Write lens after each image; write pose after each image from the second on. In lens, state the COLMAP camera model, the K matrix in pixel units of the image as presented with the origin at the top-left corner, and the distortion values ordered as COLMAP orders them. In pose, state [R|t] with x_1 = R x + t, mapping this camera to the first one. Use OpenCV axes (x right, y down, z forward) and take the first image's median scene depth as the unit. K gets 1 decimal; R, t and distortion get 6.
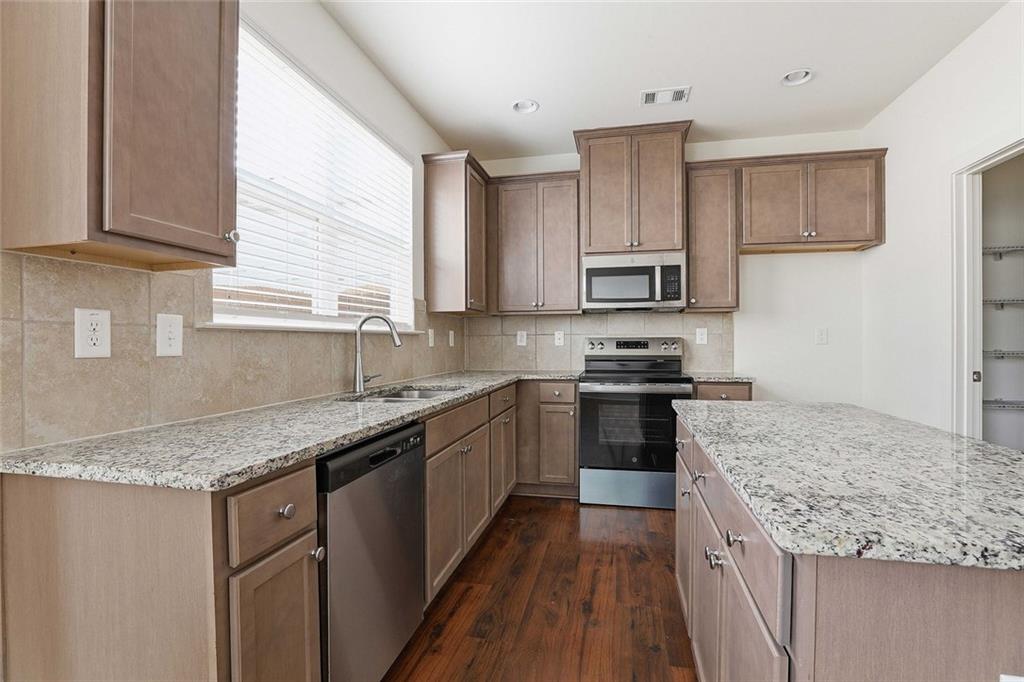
lens RADIAL K [[487.3, 0, 520.6], [0, 487.3, 339.7], [0, 0, 1]] dist [-0.010186, 0.001472]
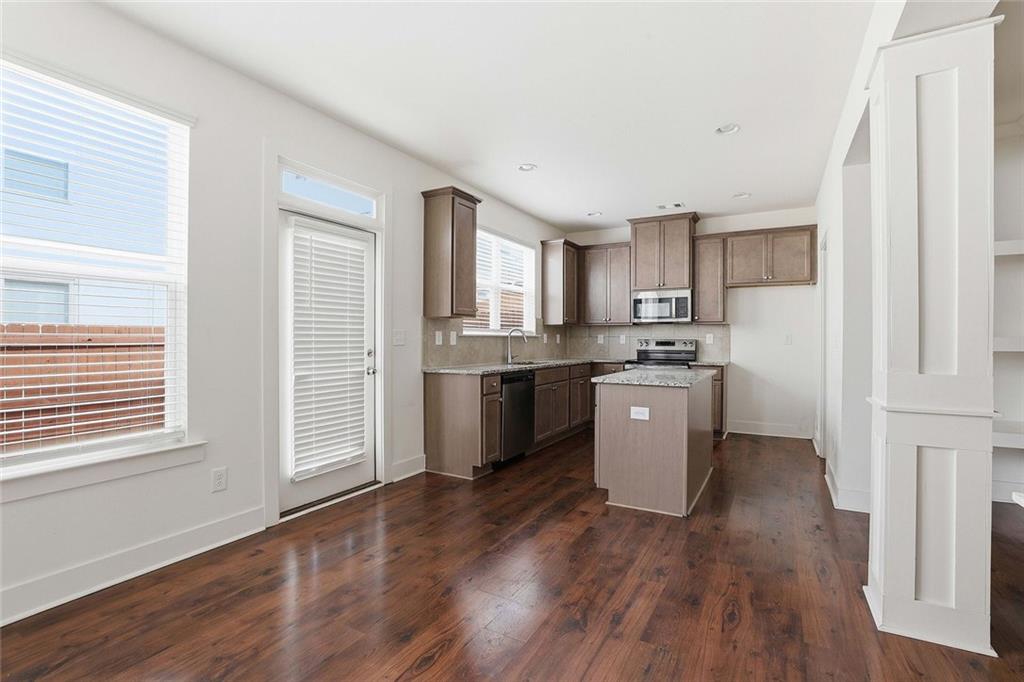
lens RADIAL K [[487.3, 0, 511.2], [0, 487.3, 341.6], [0, 0, 1]] dist [-0.010186, 0.001472]
pose [[0.956420, 0.007075, -0.291908, 0.236630], [-0.005466, 0.999965, 0.006325, -0.004452], [0.291942, -0.004454, 0.956426, -0.815827]]
